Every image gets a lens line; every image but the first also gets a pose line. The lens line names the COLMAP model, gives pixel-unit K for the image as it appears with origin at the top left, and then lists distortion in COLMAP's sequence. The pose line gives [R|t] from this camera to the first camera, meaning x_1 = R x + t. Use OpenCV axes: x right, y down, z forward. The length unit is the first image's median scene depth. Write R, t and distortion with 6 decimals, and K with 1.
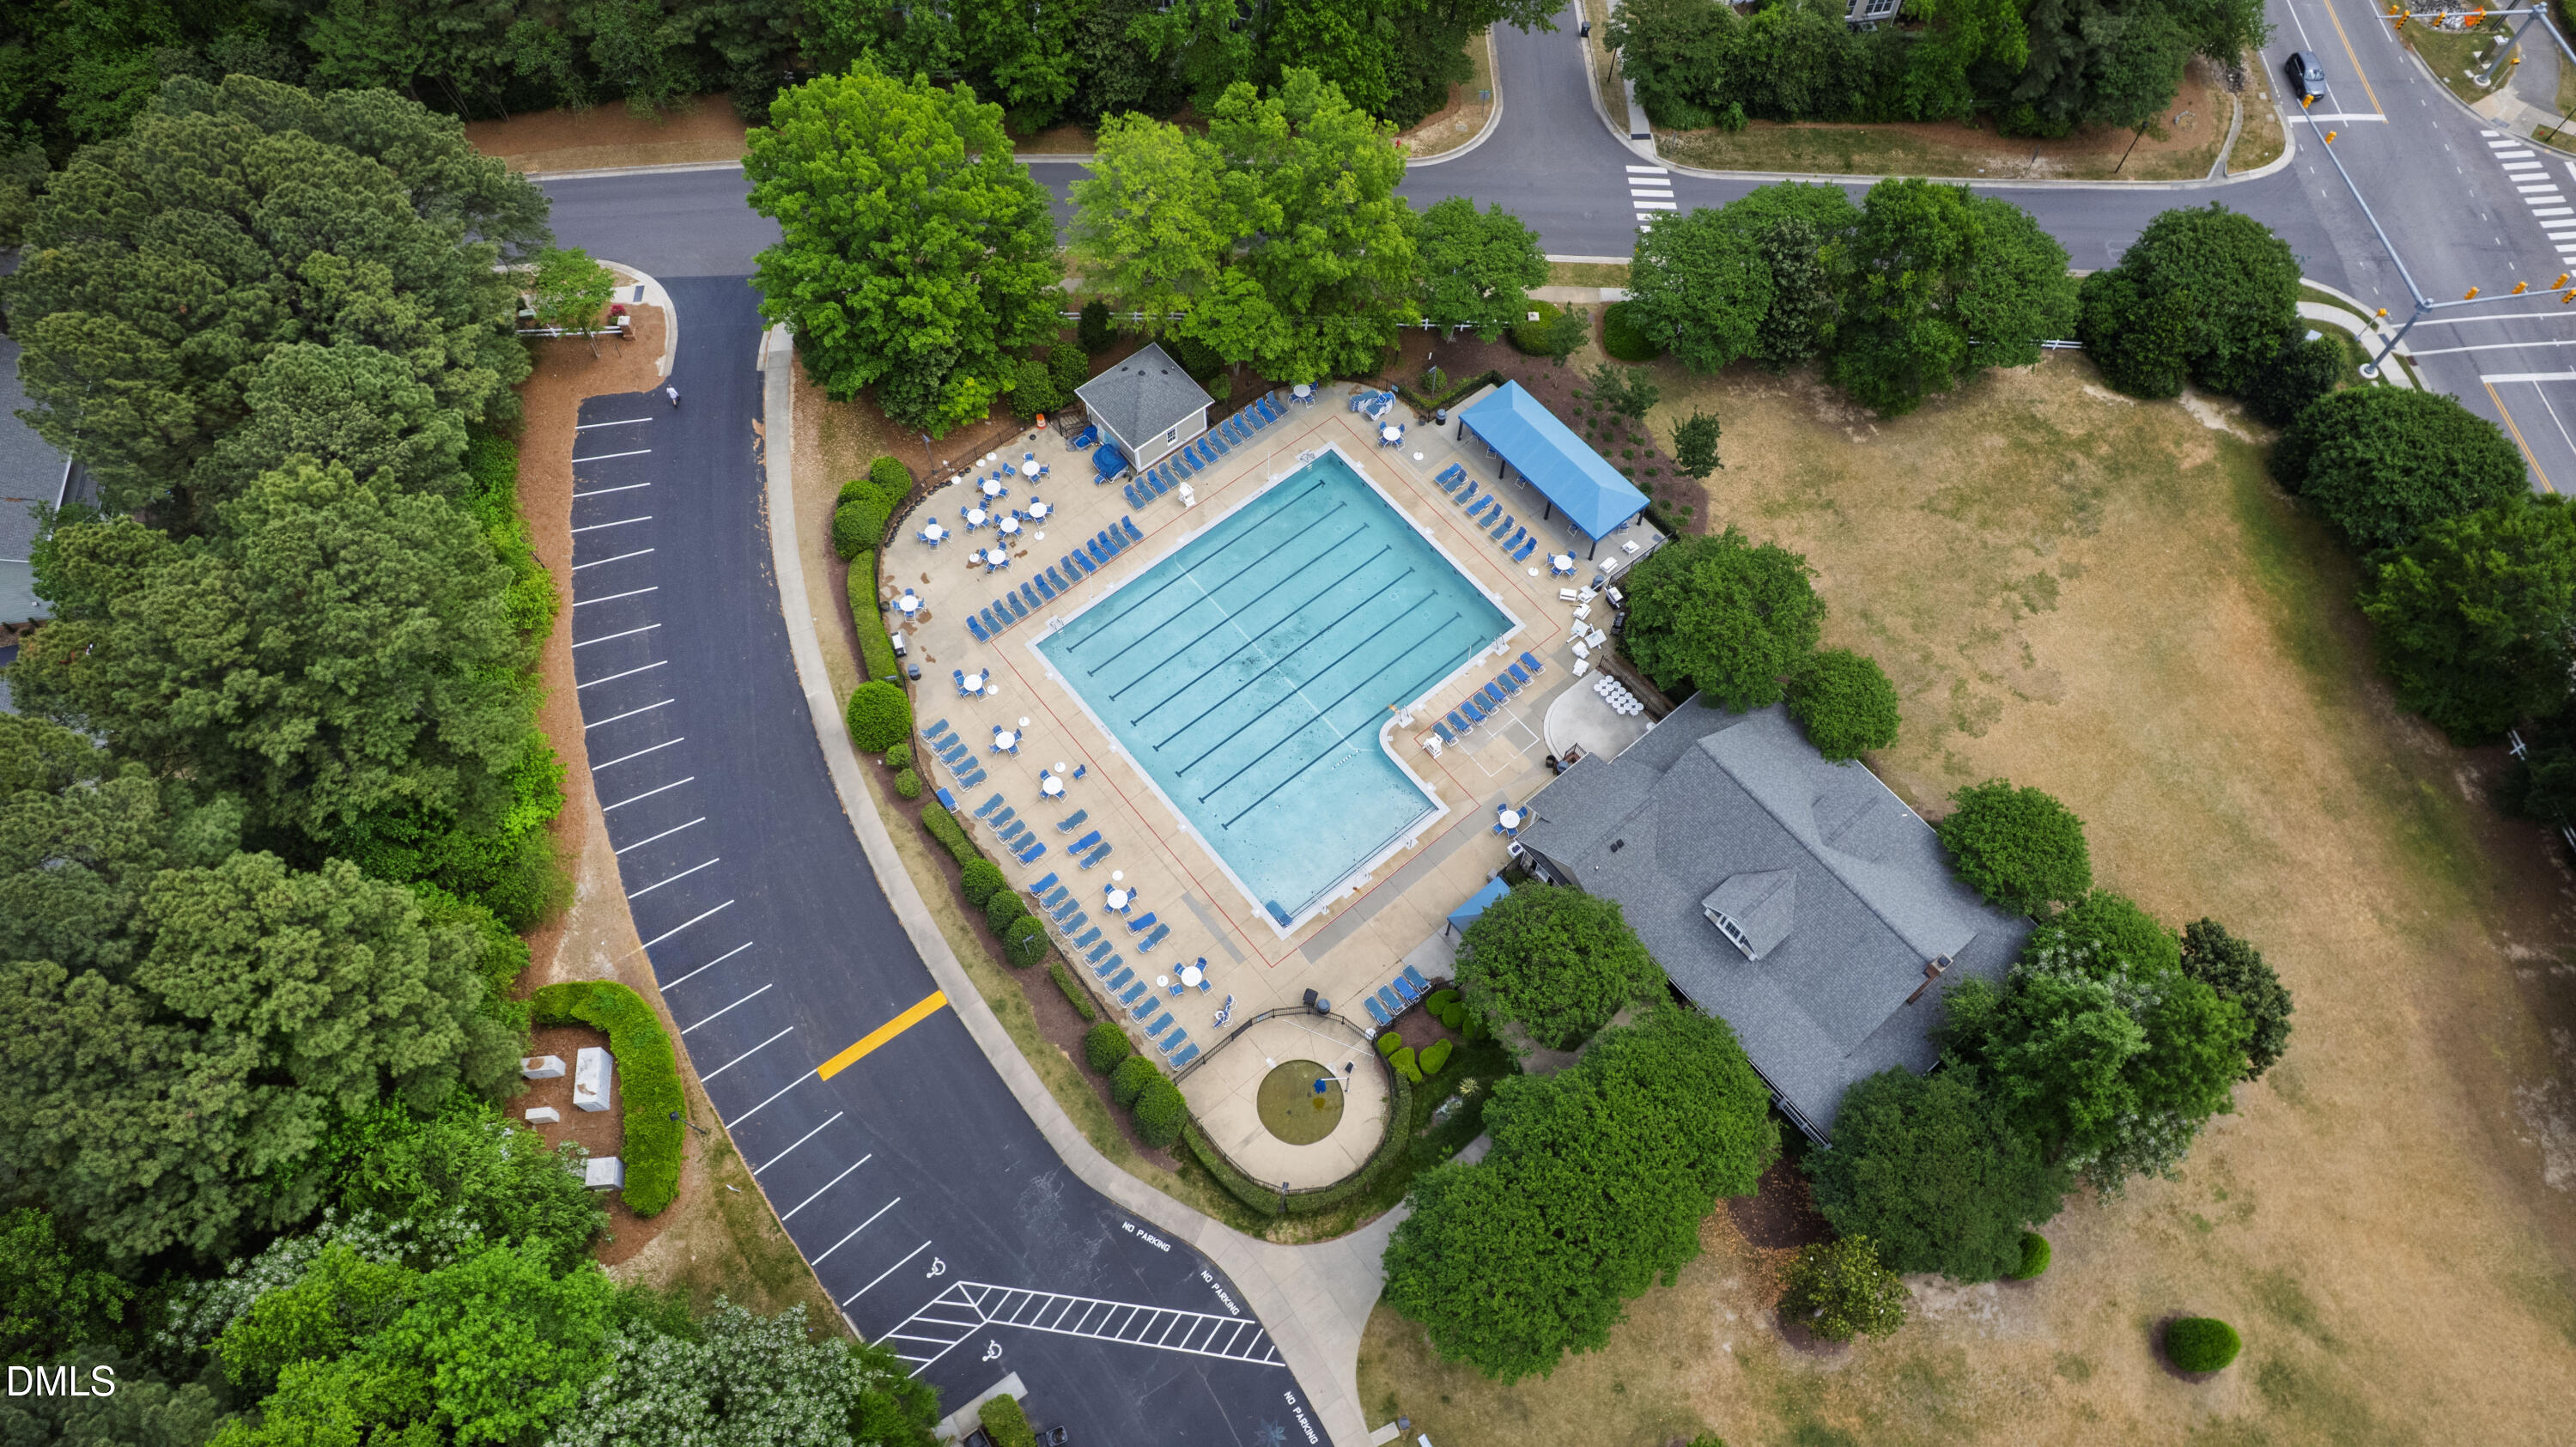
lens RADIAL K [[1648.2, 0, 1288.0], [0, 1648.2, 723.5], [0, 0, 1]] dist [-0.073272, 0.066659]
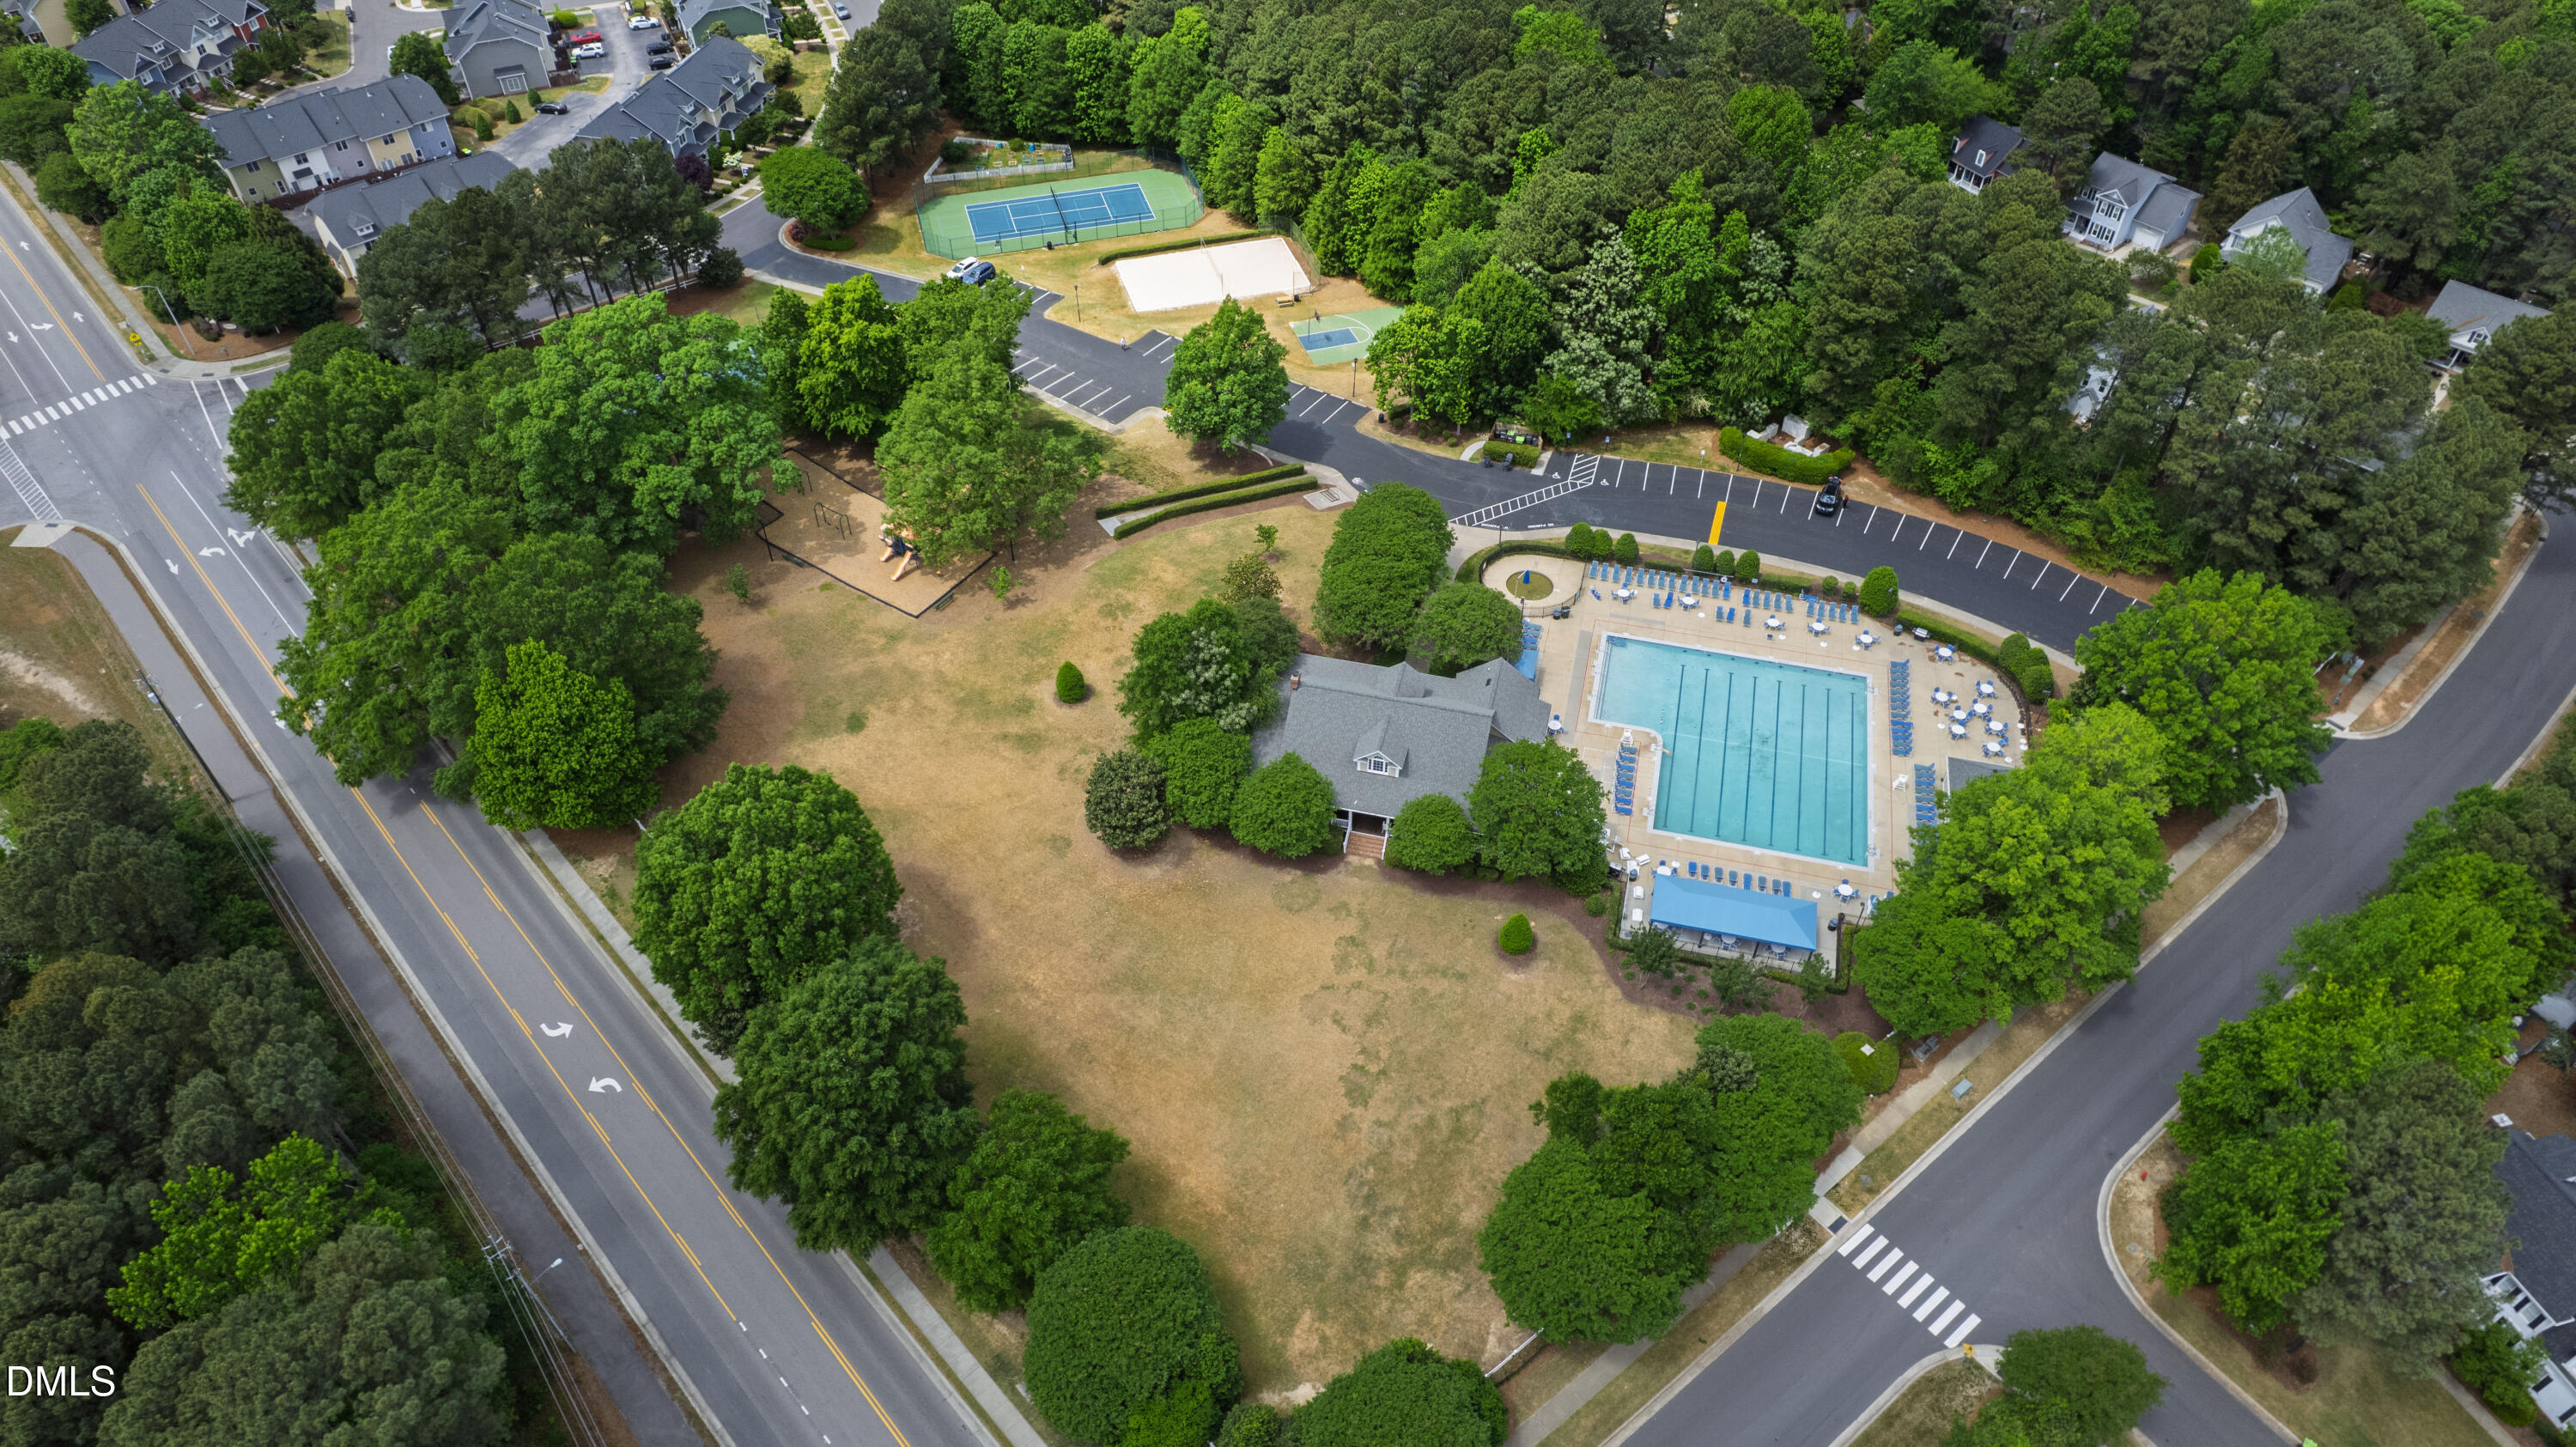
lens RADIAL K [[1648.2, 0, 1288.0], [0, 1648.2, 723.5], [0, 0, 1]] dist [-0.073272, 0.066659]
pose [[-0.803284, 0.417471, -0.424798, 0.978876], [-0.522138, -0.150464, 0.839484, -1.093429], [0.286543, 0.896147, 0.338843, 0.396226]]
